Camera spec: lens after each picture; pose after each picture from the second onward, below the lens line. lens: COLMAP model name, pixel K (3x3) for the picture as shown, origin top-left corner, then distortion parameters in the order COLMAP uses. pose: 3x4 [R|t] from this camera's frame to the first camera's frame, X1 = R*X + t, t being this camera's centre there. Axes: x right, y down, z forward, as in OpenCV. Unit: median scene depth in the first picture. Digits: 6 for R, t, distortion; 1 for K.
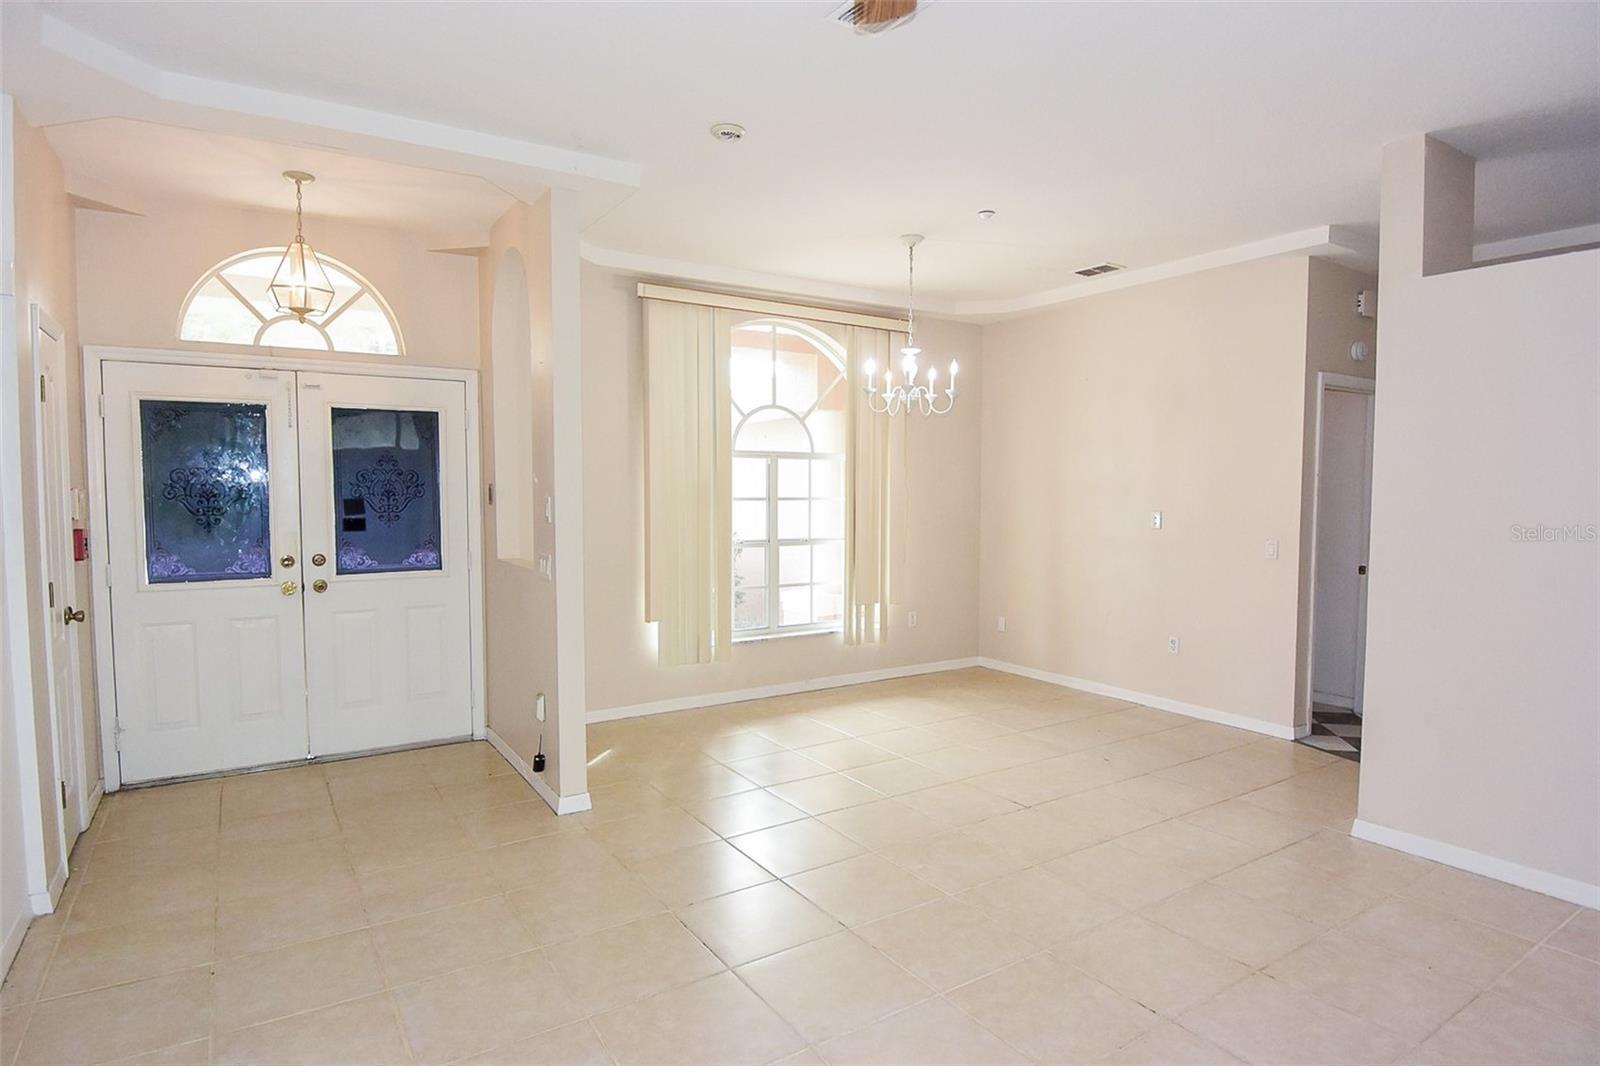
lens RADIAL K [[877.2, 0, 810.0], [0, 877.2, 539.9], [0, 0, 1]] dist [-0.007553, -0.018981]
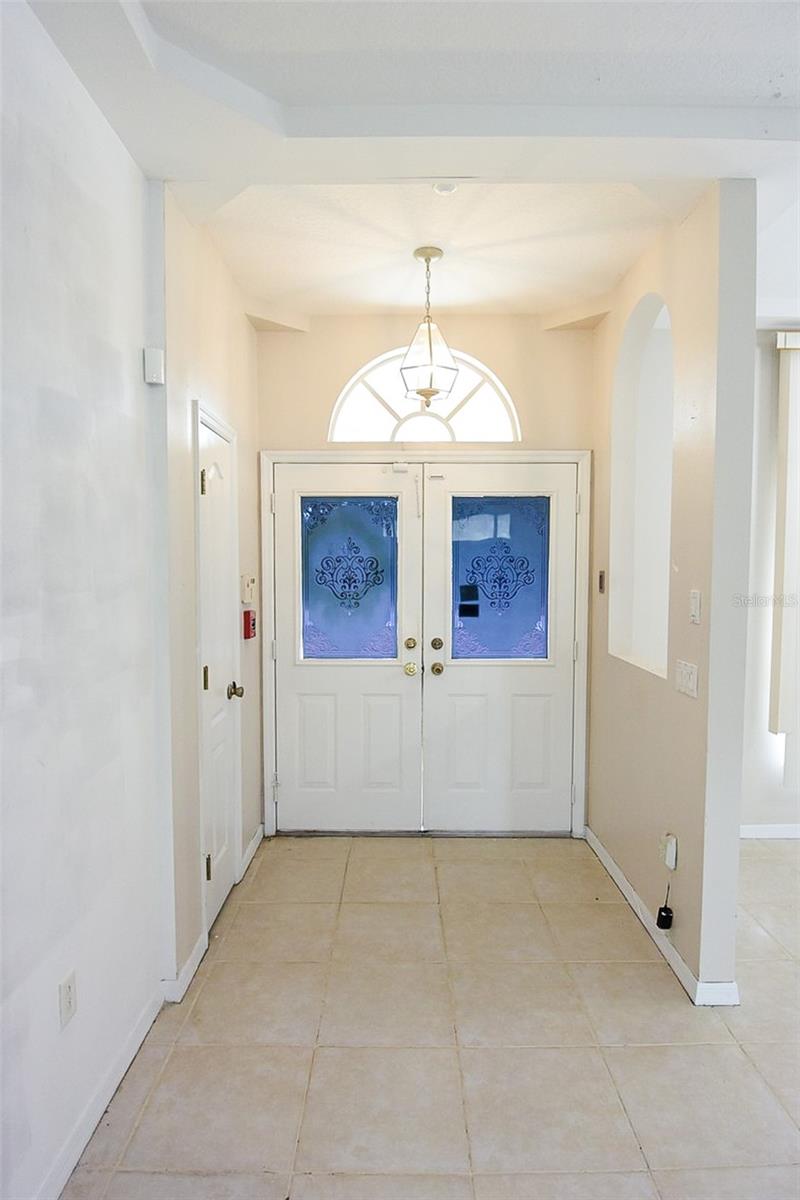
lens RADIAL K [[657.9, 0, 393.0], [0, 657.9, 603.3], [0, 0, 1]] dist [-0.007553, -0.018981]
pose [[0.832228, 0.030375, -0.553600, -0.171215], [-0.033391, 0.999432, 0.004641, -0.026770], [0.553426, 0.014623, 0.832770, 0.314045]]
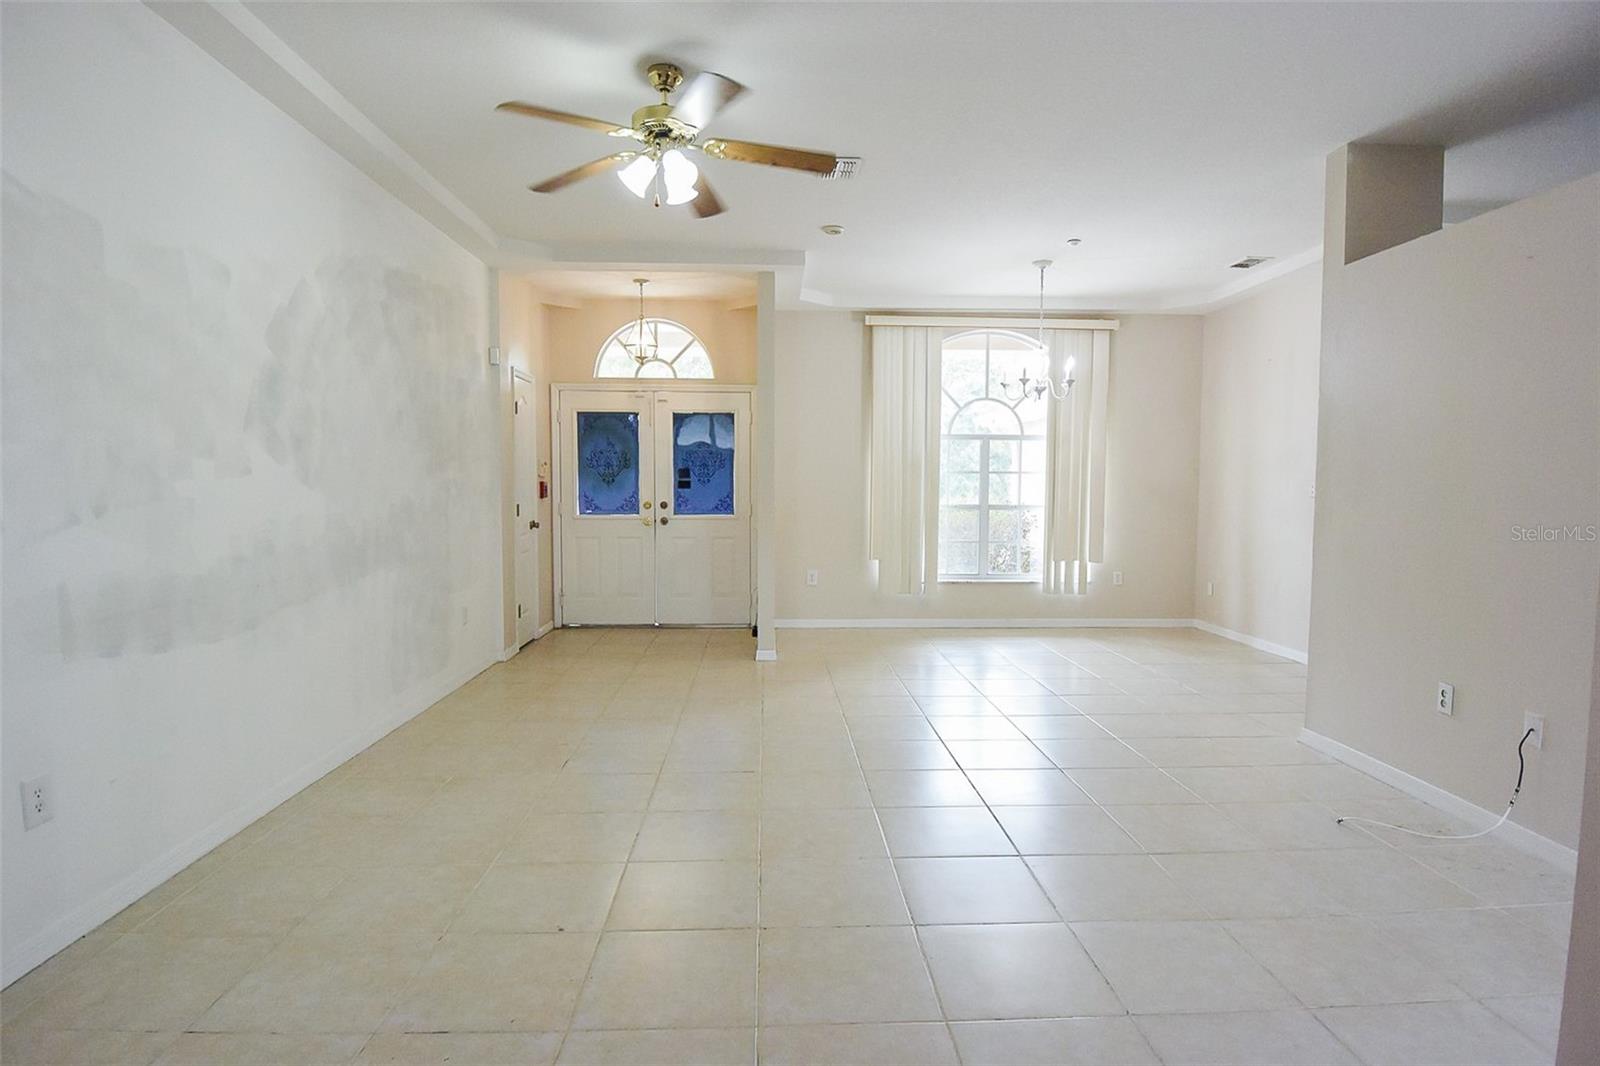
lens RADIAL K [[877.2, 0, 805.4], [0, 877.2, 540.3], [0, 0, 1]] dist [-0.007553, -0.018981]
pose [[0.859897, 0.034126, -0.509325, 0.512722], [-0.034053, 0.999375, 0.009467, 0.064120], [0.509330, 0.009204, 0.860522, -0.290636]]
